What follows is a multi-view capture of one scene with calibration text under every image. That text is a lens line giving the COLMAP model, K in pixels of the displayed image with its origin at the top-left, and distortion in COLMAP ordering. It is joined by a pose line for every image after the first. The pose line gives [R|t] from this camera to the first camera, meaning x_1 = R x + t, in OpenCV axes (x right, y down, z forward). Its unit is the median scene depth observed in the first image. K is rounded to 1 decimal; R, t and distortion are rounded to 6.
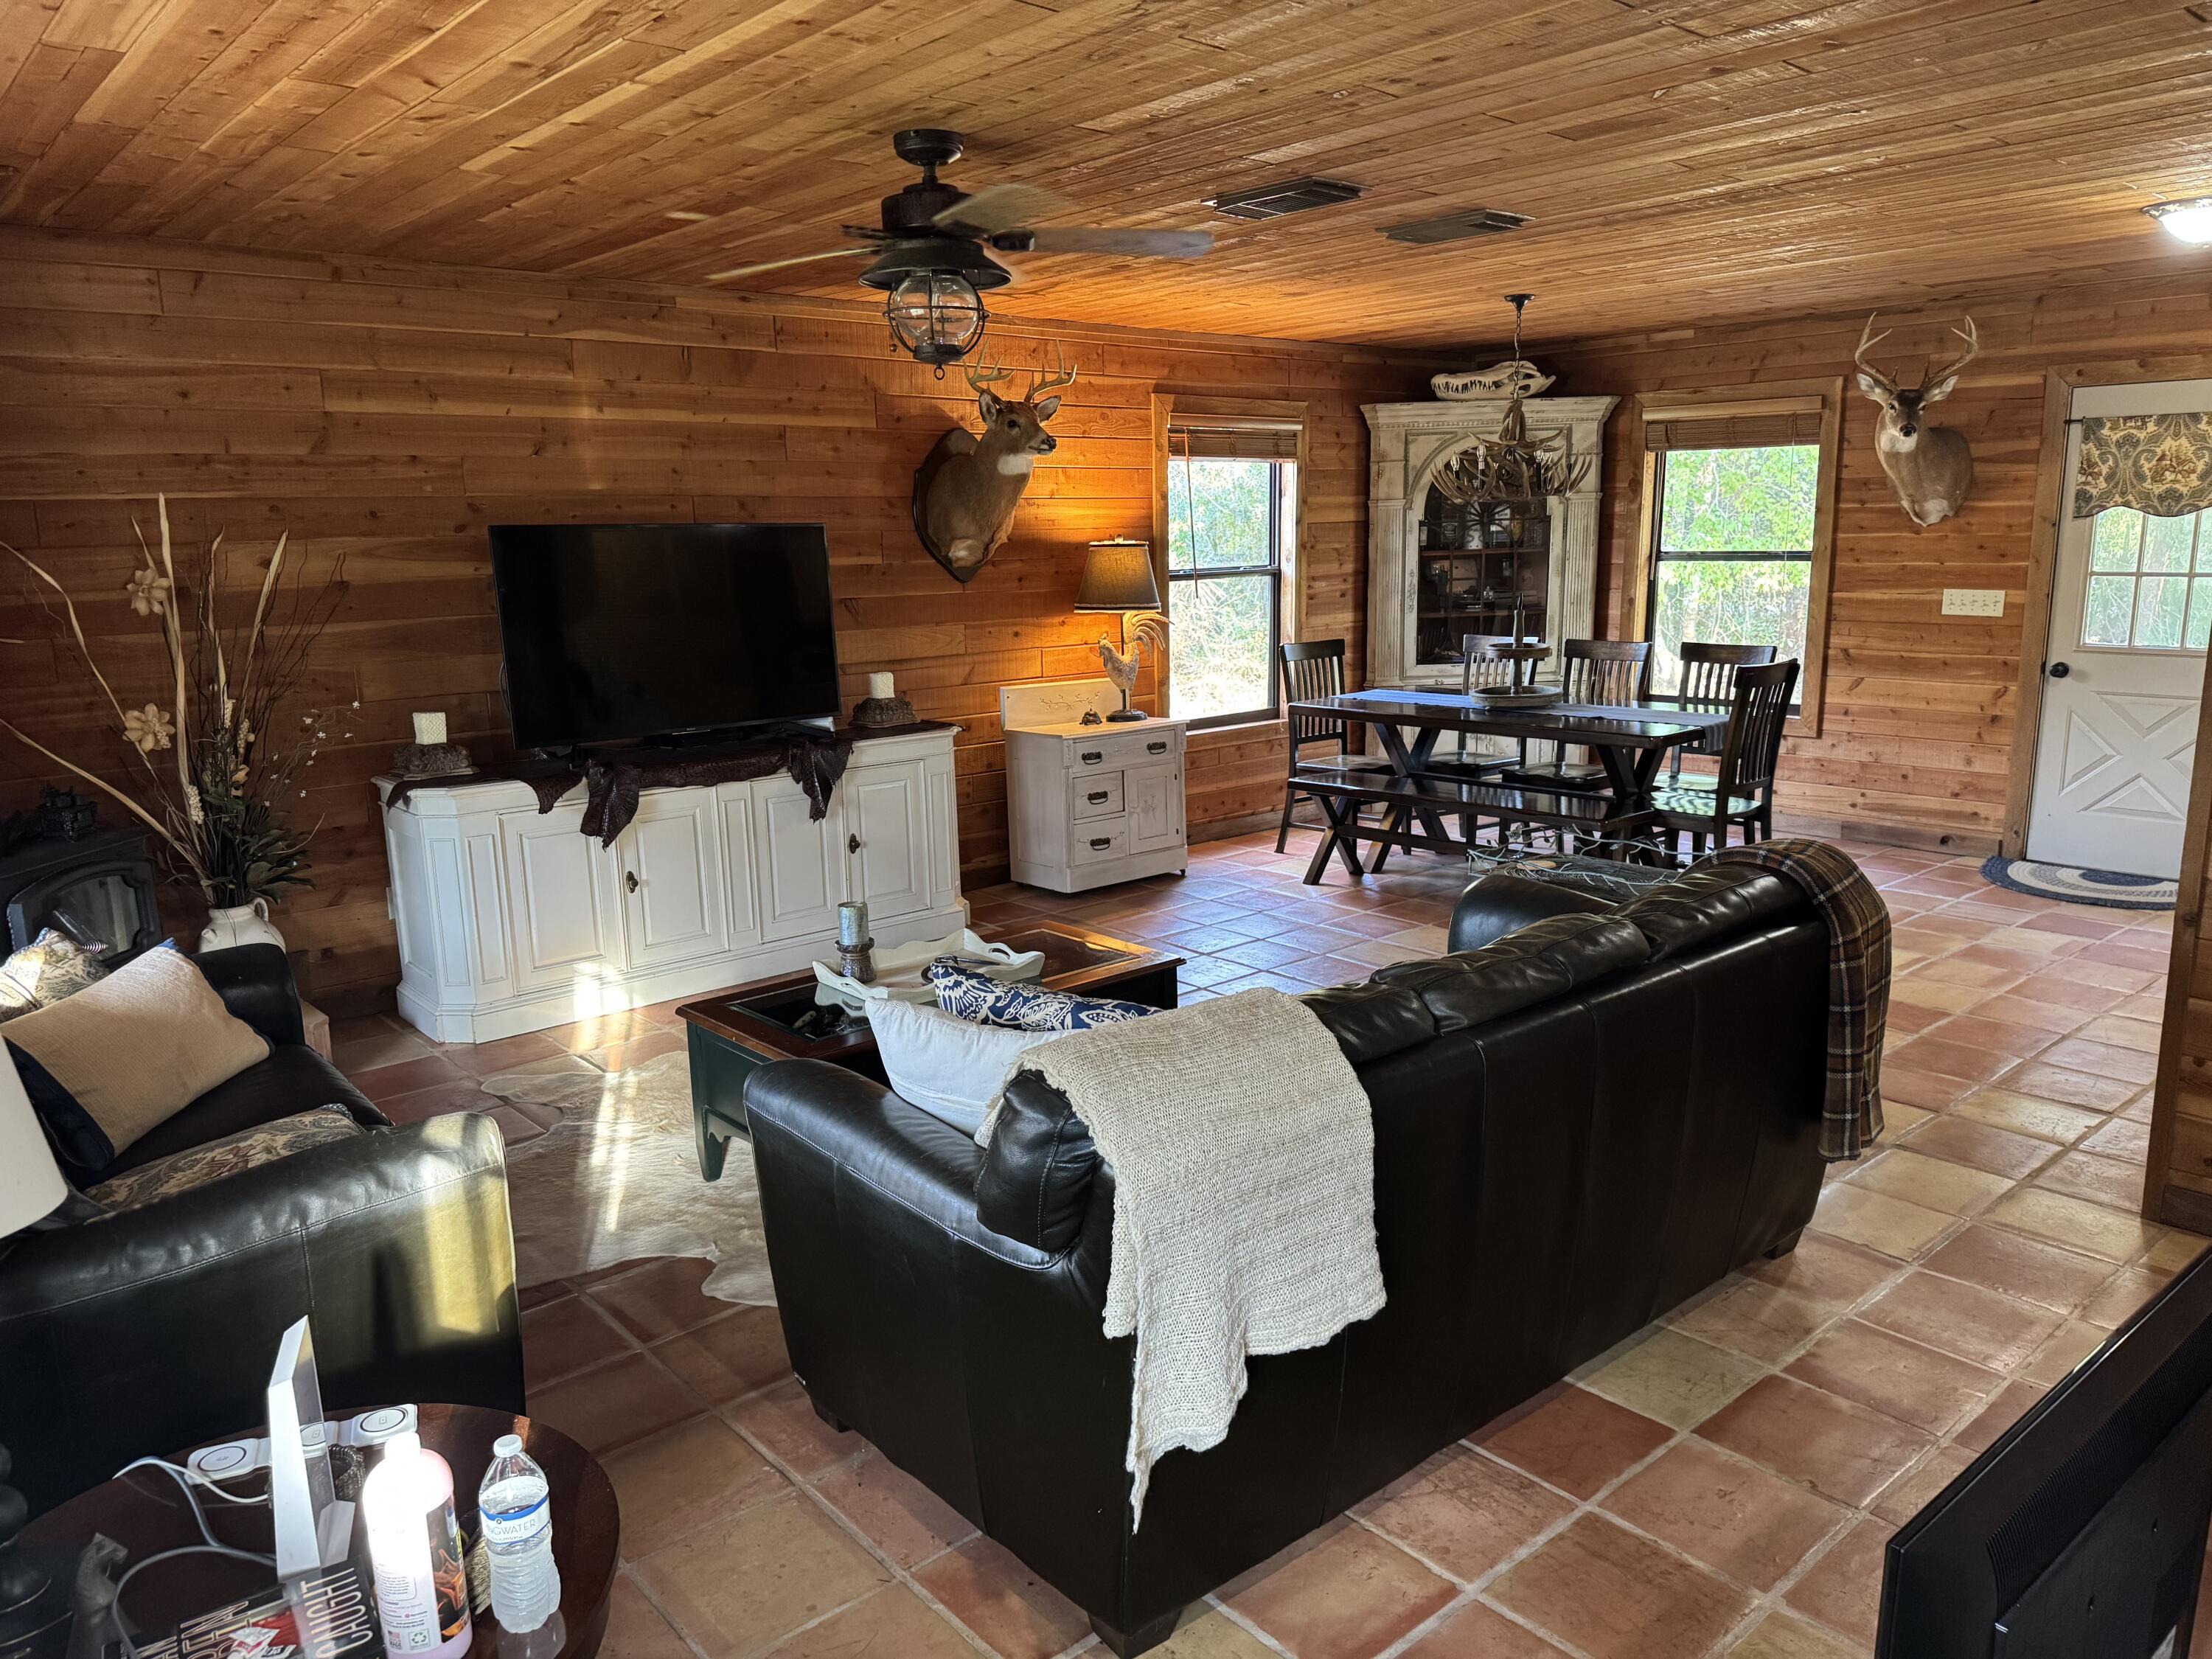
lens RADIAL K [[1562.0, 0, 1101.1], [0, 1562.0, 846.7], [0, 0, 1]] dist [0.071586, -0.087379]
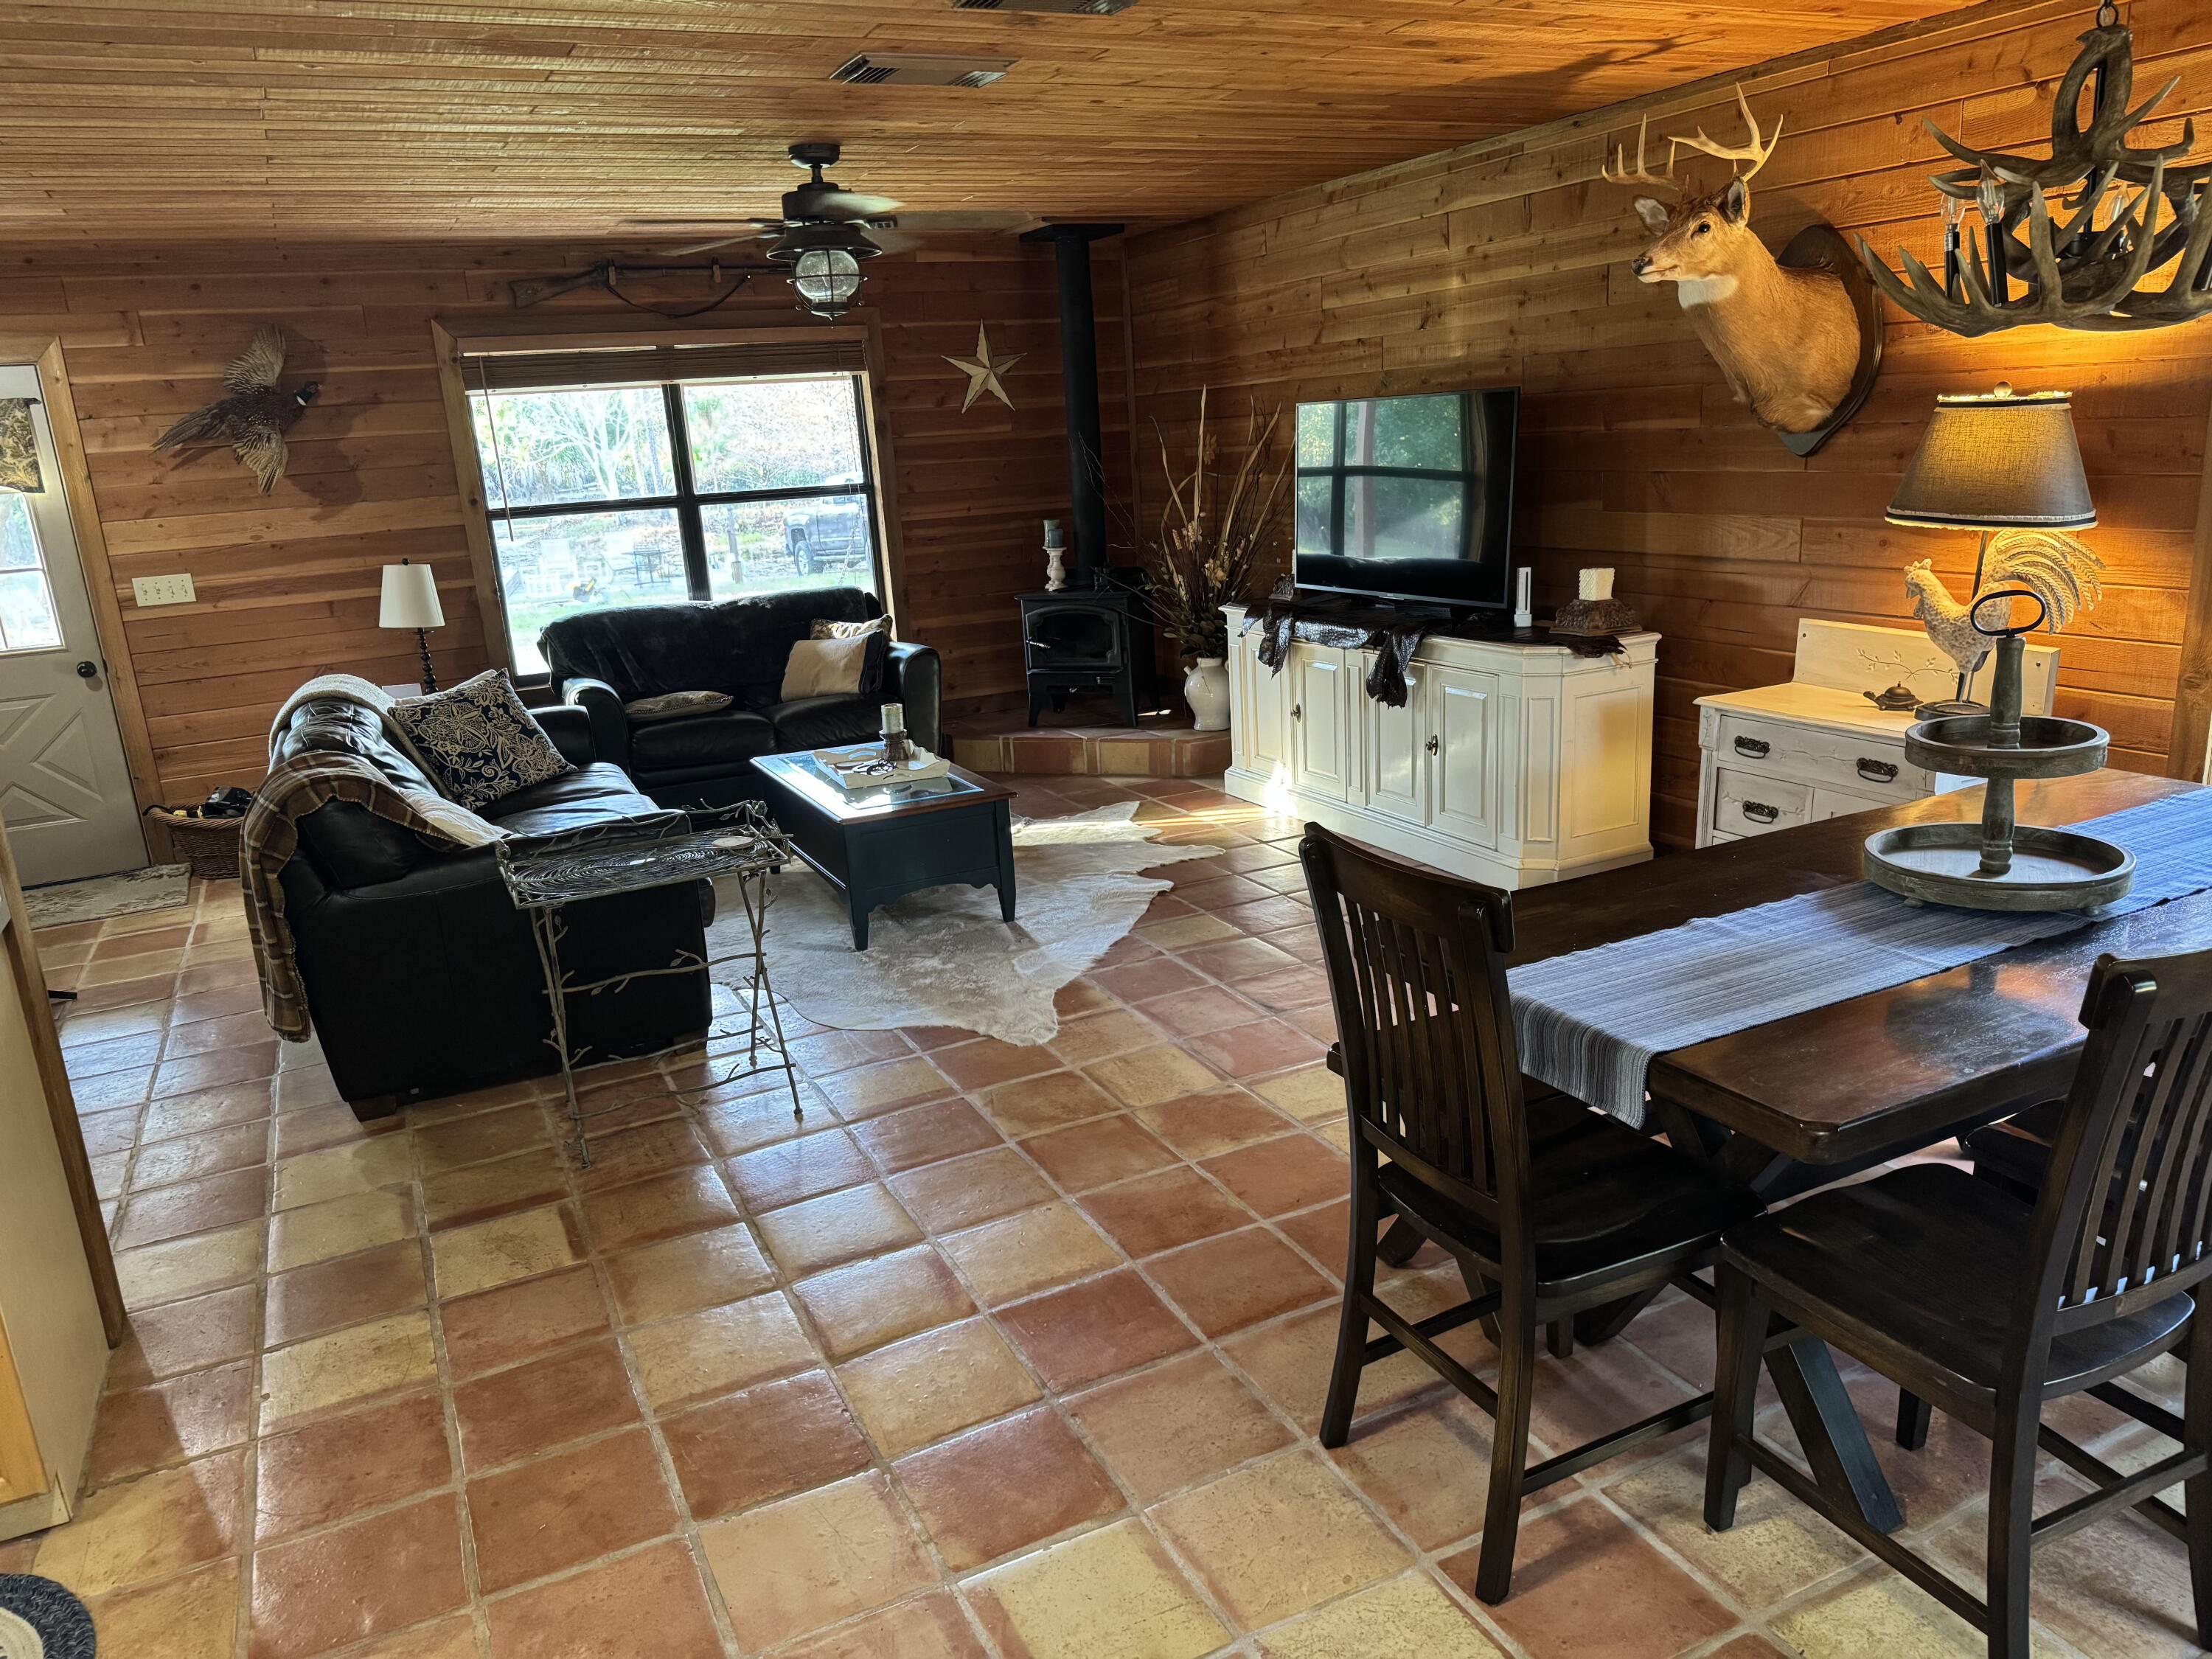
lens RADIAL K [[1562.0, 0, 1102.2], [0, 1562.0, 822.6], [0, 0, 1]] dist [0.071586, -0.087379]
pose [[-0.250454, 0.281558, -0.926282, 0.783845], [-0.121146, 0.940141, 0.318527, -0.236087], [0.960519, 0.191991, -0.201352, 1.024959]]
